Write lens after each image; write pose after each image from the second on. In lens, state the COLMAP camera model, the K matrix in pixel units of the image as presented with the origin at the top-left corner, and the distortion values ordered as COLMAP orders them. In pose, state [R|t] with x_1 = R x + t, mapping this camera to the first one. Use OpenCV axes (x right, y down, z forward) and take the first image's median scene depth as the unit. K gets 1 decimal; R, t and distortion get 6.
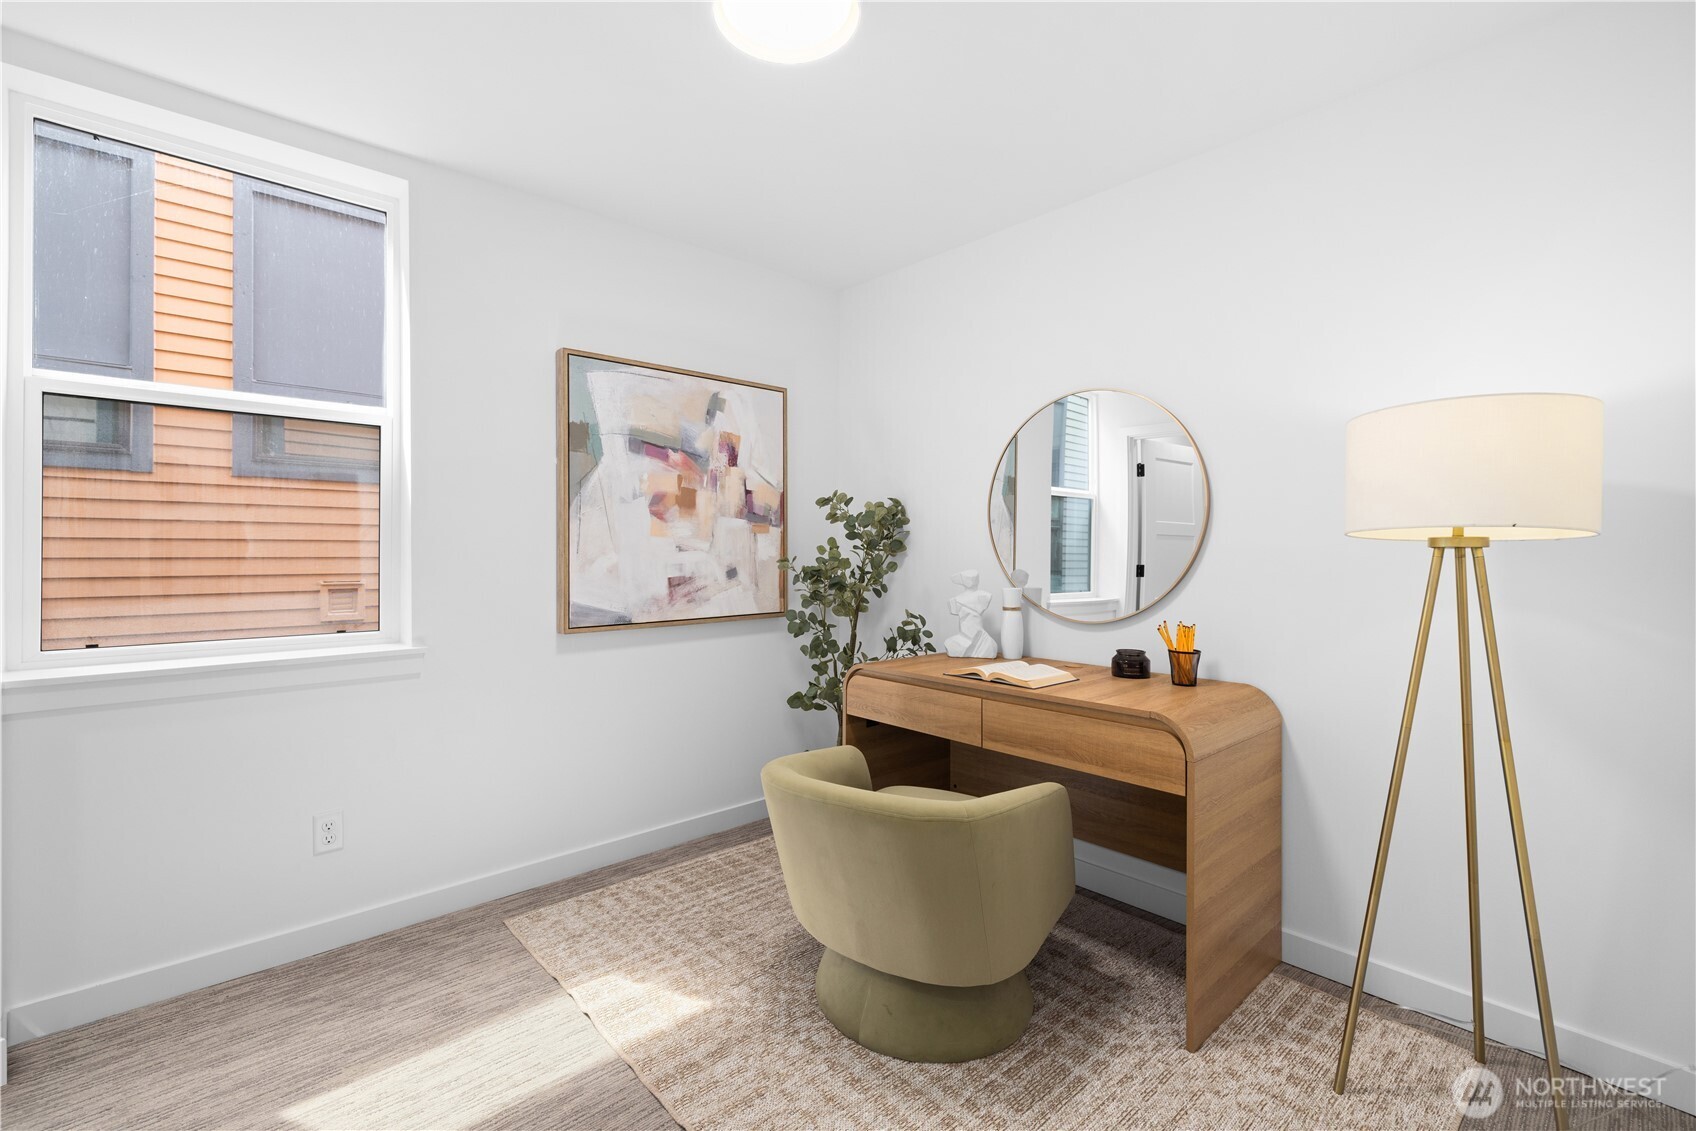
lens RADIAL K [[724.5, 0, 848.0], [0, 724.5, 565.5], [0, 0, 1]] dist [-0.000270, -0.000028]
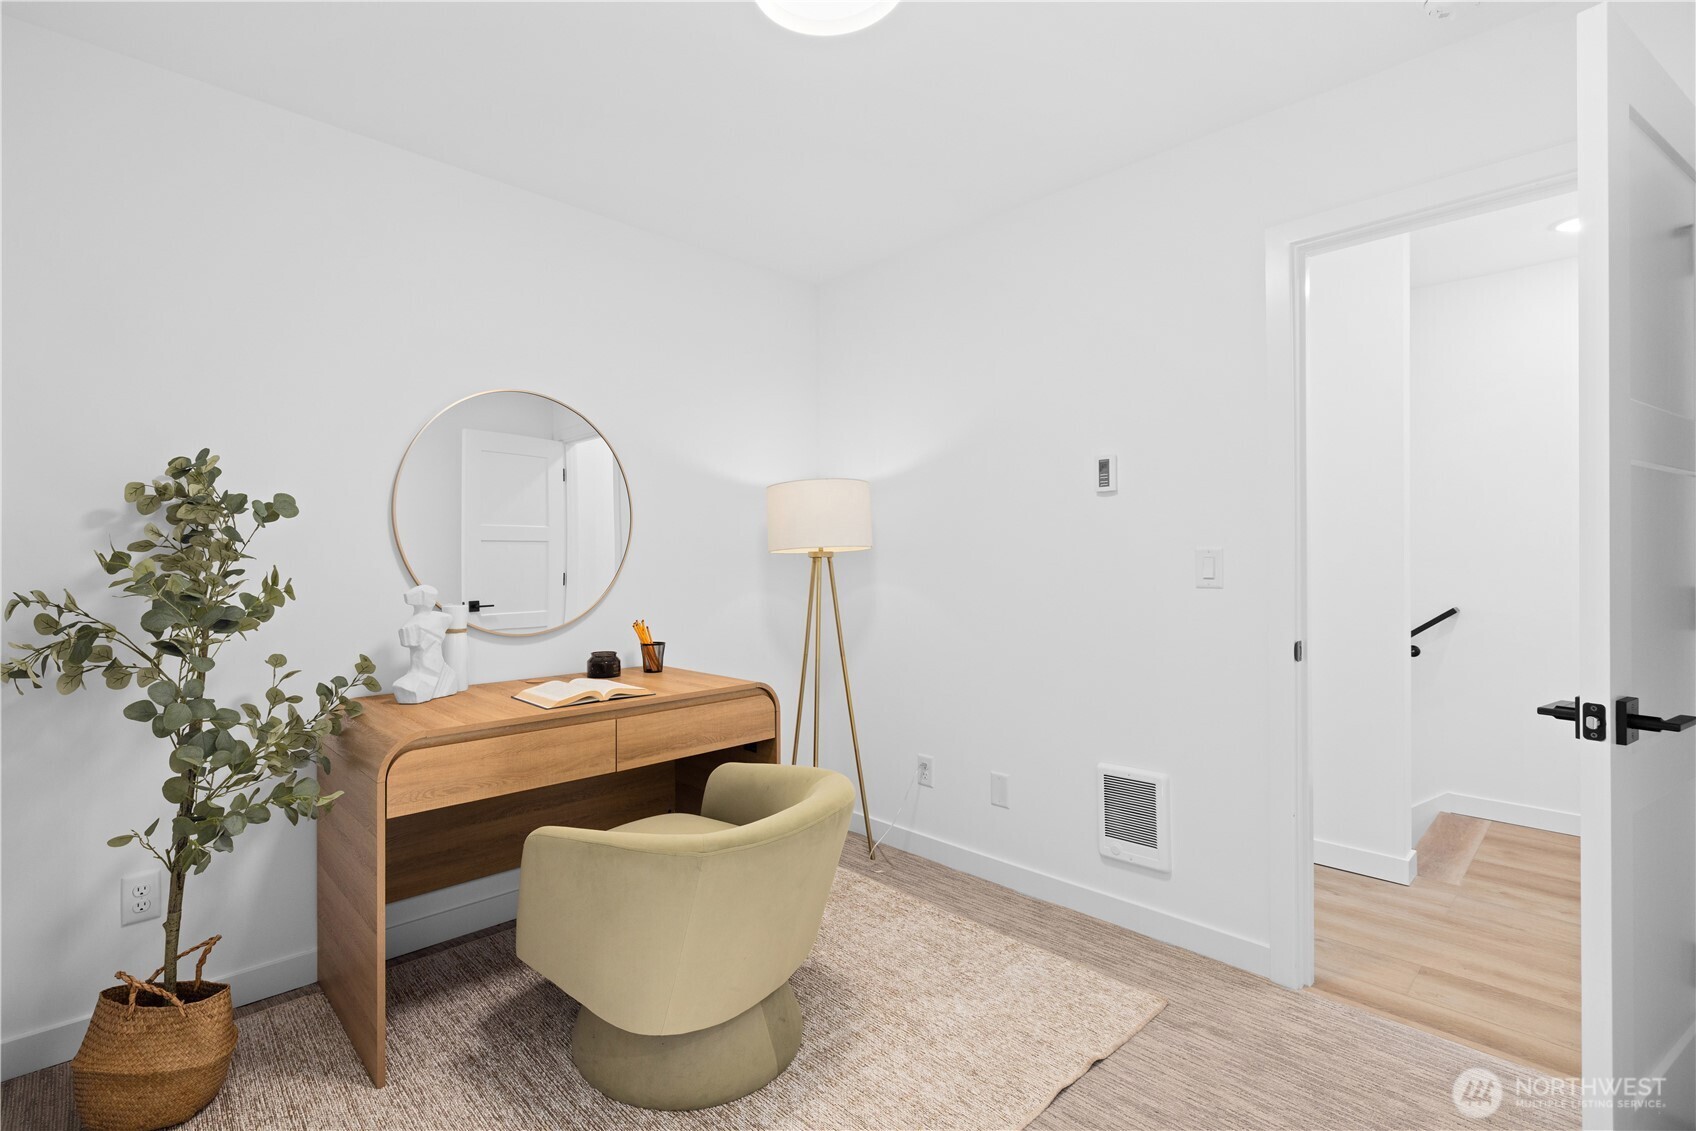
lens RADIAL K [[724.5, 0, 848.0], [0, 724.5, 565.5], [0, 0, 1]] dist [-0.000270, -0.000028]
pose [[-0.032175, -0.009410, 0.999438, -0.732273], [0.012322, 0.999876, 0.009811, -0.016430], [-0.999406, 0.012631, -0.032055, 0.721388]]
